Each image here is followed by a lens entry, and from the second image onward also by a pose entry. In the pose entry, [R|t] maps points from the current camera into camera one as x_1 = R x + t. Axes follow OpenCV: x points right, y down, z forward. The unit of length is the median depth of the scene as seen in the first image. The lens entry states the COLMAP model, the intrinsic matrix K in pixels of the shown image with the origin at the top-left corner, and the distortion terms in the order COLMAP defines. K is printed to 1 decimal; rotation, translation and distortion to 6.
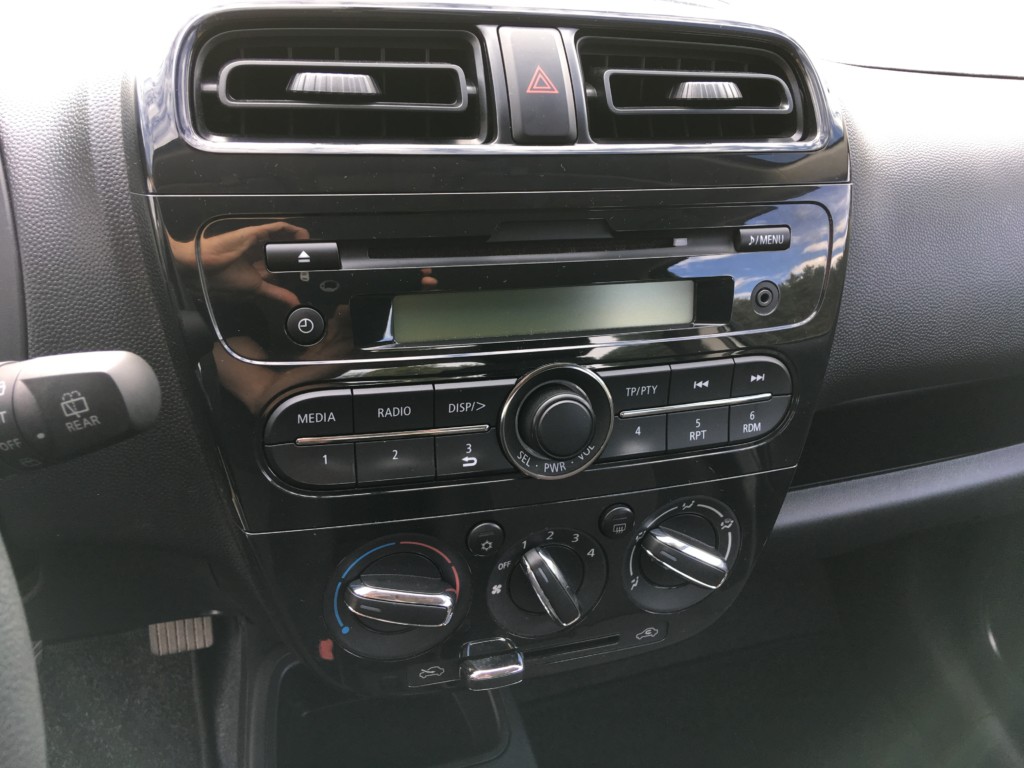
lens RADIAL K [[886.2, 0, 513.2], [0, 886.2, 368.2], [0, 0, 1]] dist [0.079143, -0.127444]
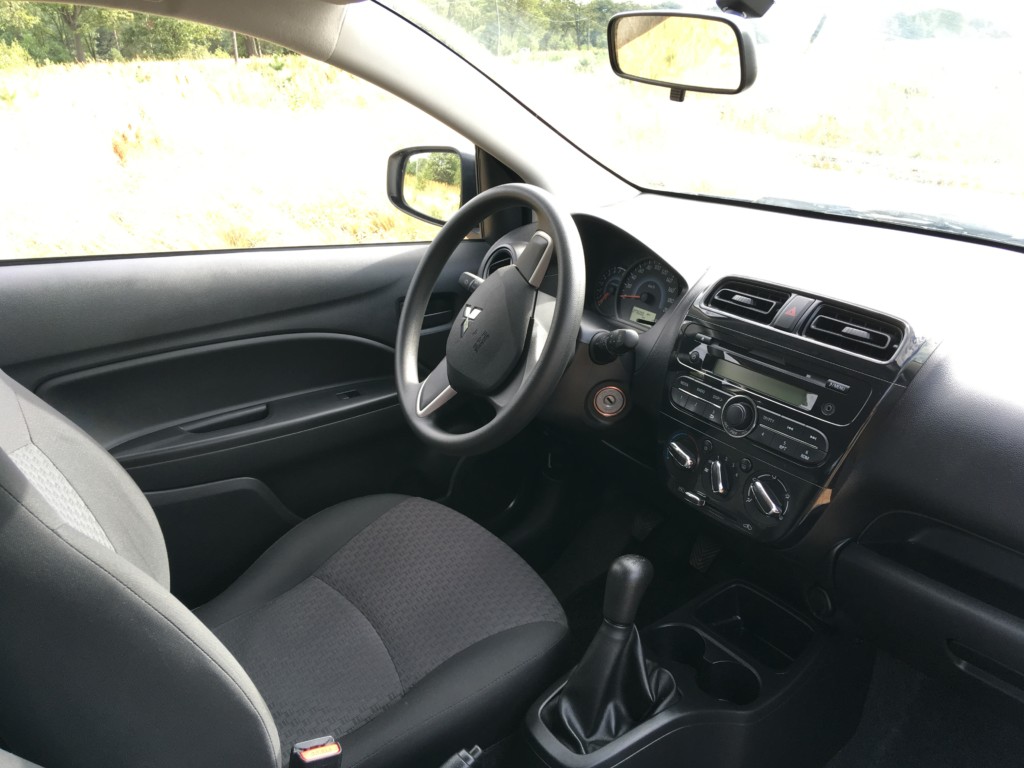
lens RADIAL K [[856.6, 0, 514.0], [0, 856.6, 381.4], [0, 0, 1]] dist [0.102012, -0.166466]
pose [[0.307410, 0.233125, -0.922579, 2.293571], [-0.530712, 0.846739, 0.037124, 0.240439], [0.789838, 0.478211, 0.384018, -0.669729]]
